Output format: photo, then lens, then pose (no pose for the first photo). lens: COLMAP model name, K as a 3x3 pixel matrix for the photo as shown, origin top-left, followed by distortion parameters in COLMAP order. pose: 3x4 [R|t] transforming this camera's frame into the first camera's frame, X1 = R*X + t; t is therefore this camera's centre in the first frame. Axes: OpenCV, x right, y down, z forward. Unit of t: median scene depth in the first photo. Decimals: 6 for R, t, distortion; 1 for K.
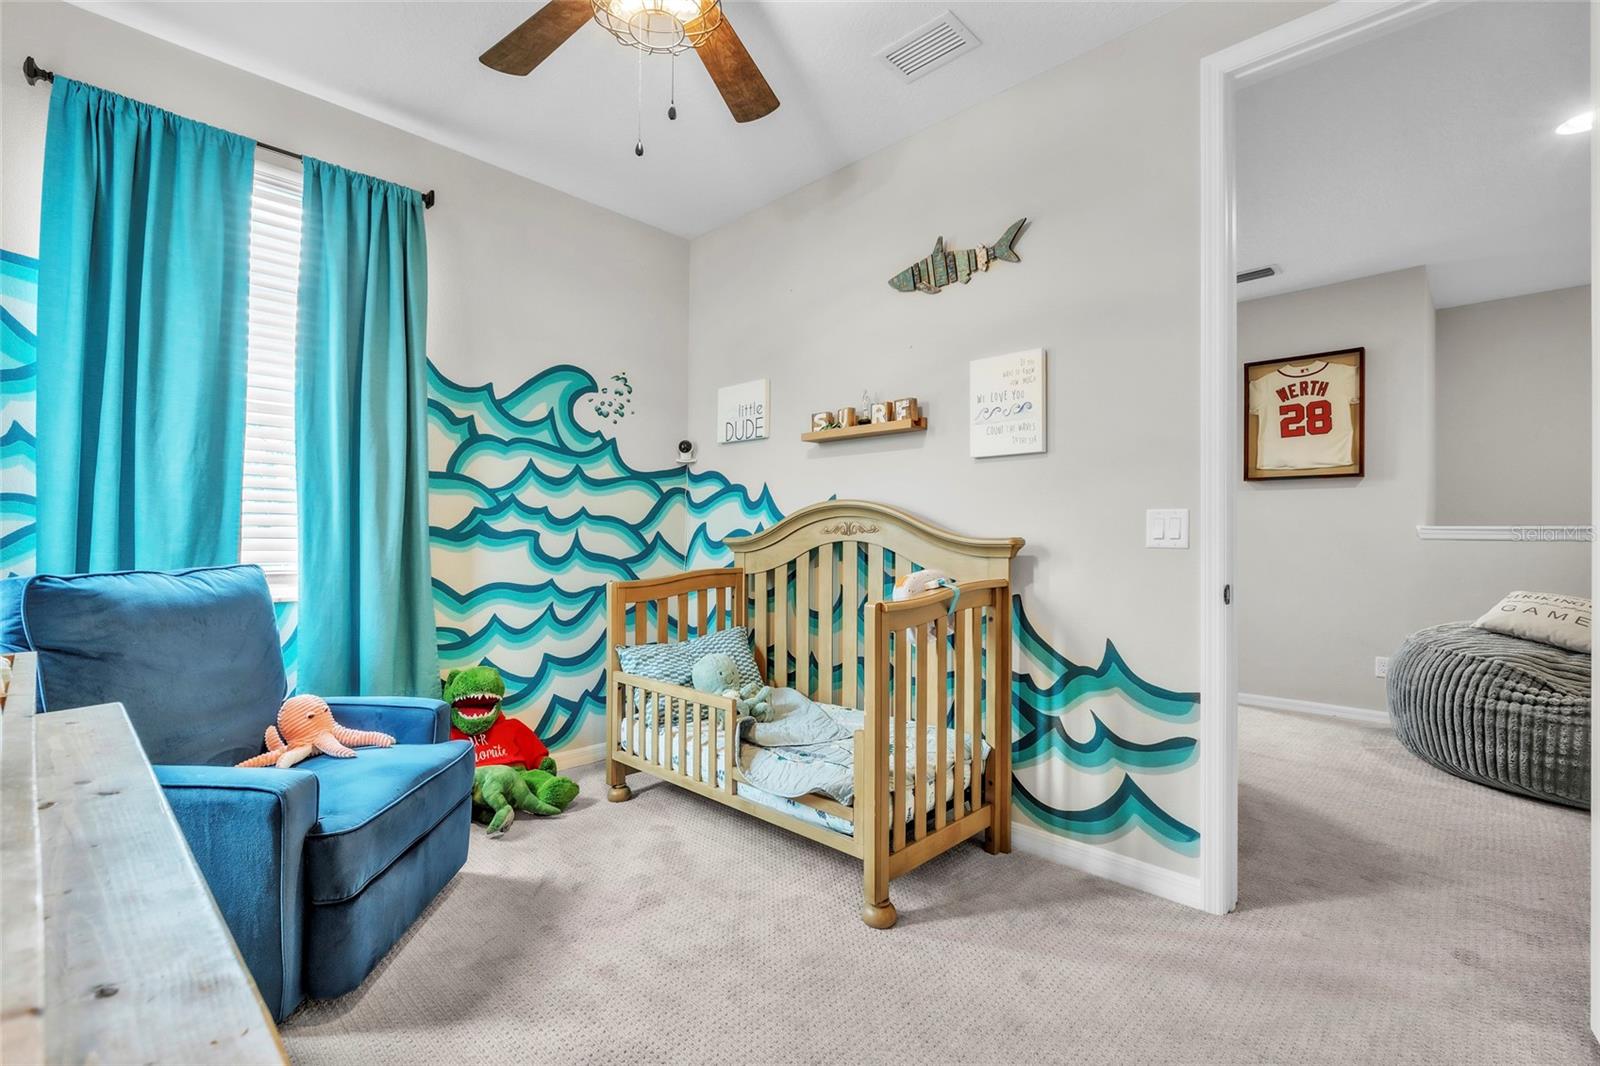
lens RADIAL K [[708.1, 0, 802.2], [0, 708.1, 536.0], [0, 0, 1]] dist [-0.002355, 0.000144]
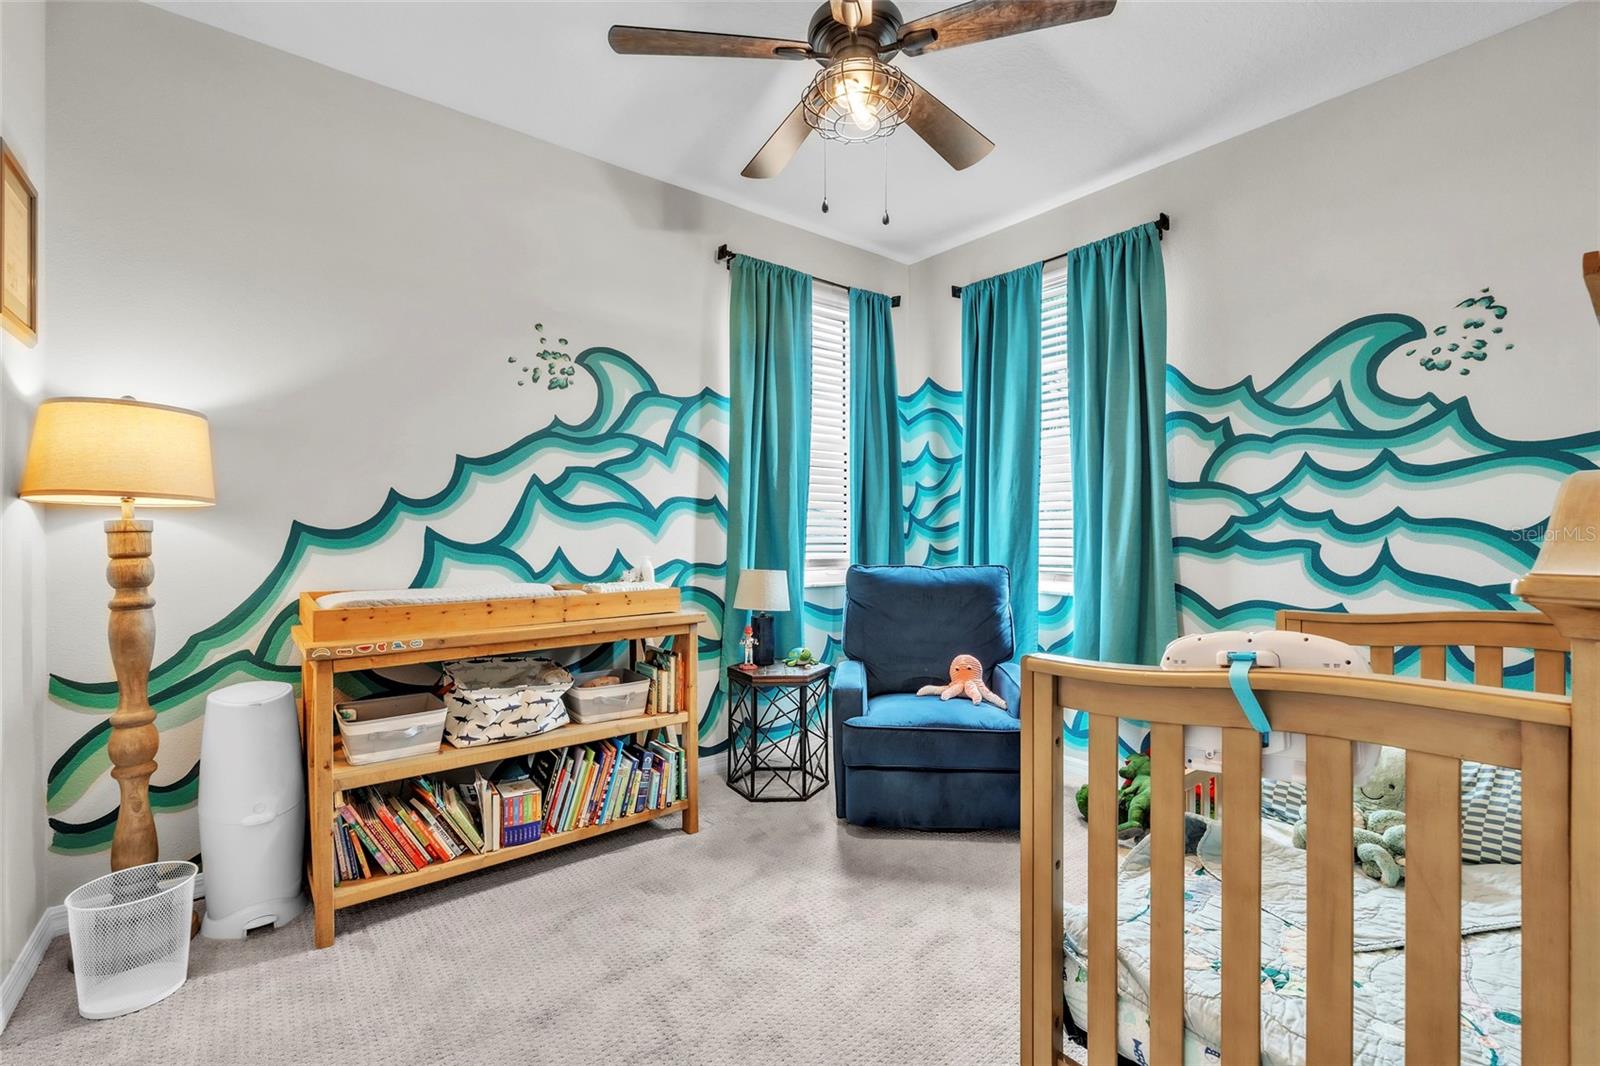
lens RADIAL K [[708.1, 0, 802.2], [0, 708.1, 536.0], [0, 0, 1]] dist [-0.002355, 0.000144]
pose [[-0.130474, 0.002845, -0.991448, 0.524177], [0.006848, 0.999975, 0.001969, -0.019760], [0.991428, -0.006532, -0.130490, 0.559088]]
